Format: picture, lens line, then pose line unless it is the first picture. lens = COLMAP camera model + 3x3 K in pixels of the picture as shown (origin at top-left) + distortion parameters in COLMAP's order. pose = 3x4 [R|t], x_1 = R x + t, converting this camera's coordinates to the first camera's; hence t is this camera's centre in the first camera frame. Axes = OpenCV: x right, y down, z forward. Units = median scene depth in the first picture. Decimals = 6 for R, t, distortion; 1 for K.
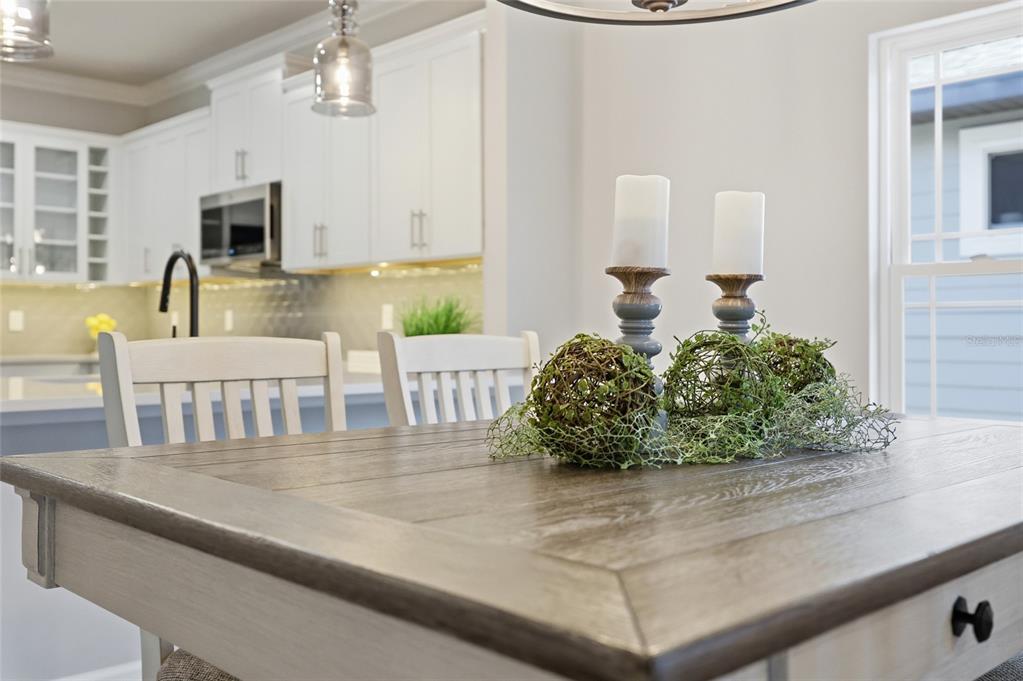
lens RADIAL K [[991.8, 0, 511.5], [0, 991.8, 340.5], [0, 0, 1]] dist [-0.003427, -0.004311]
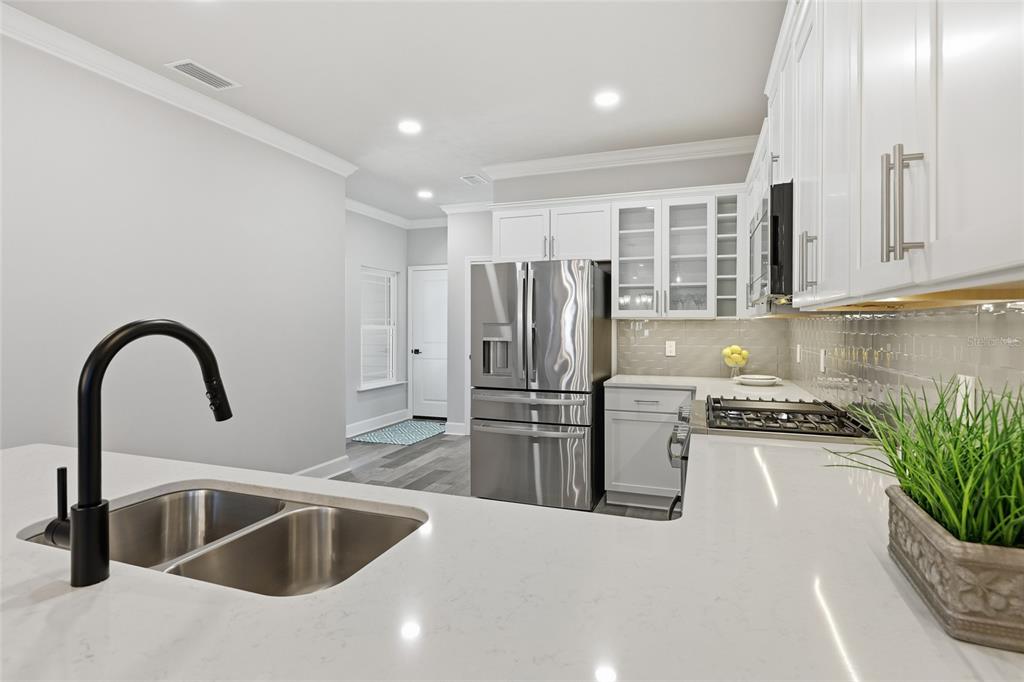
lens RADIAL K [[519.3, 0, 512.0], [0, 519.3, 325.2], [0, 0, 1]] dist [0.000634, 0.000082]
pose [[0.437357, -0.000357, -0.899288, 0.021705], [-0.006743, 0.999971, -0.003676, -0.201321], [0.899263, 0.007671, 0.437342, 2.333769]]
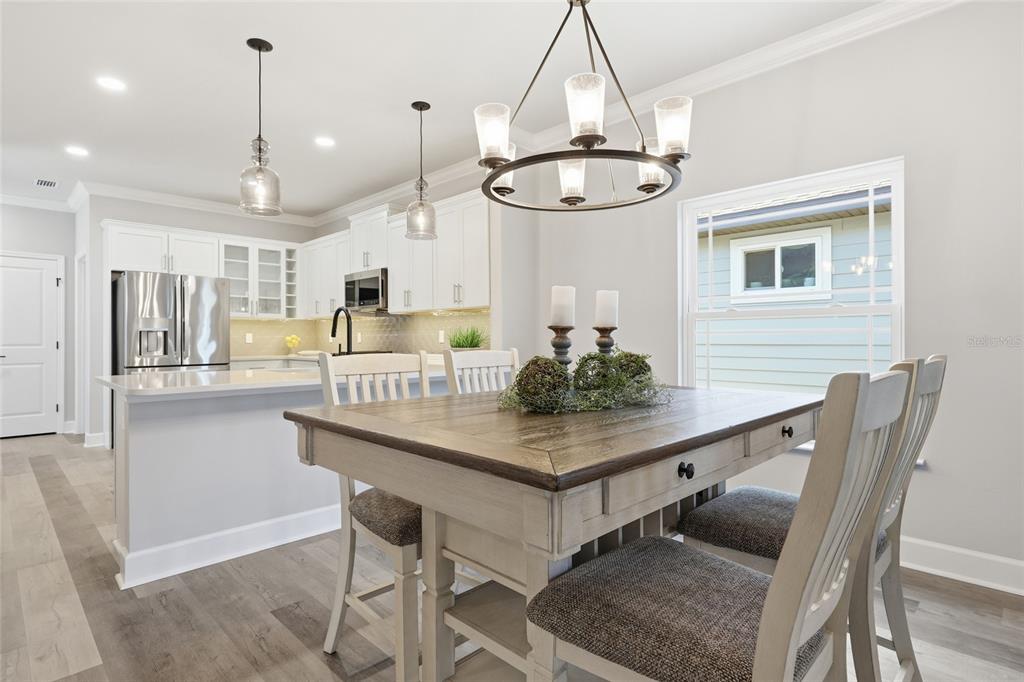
lens RADIAL K [[528.8, 0, 510.5], [0, 528.8, 342.0], [0, 0, 1]] dist [0.001757, 0.000355]
pose [[0.999888, -0.004775, 0.014158, -0.007526], [0.004832, 0.999980, -0.003984, -0.026797], [-0.014139, 0.004052, 0.999892, -0.194202]]
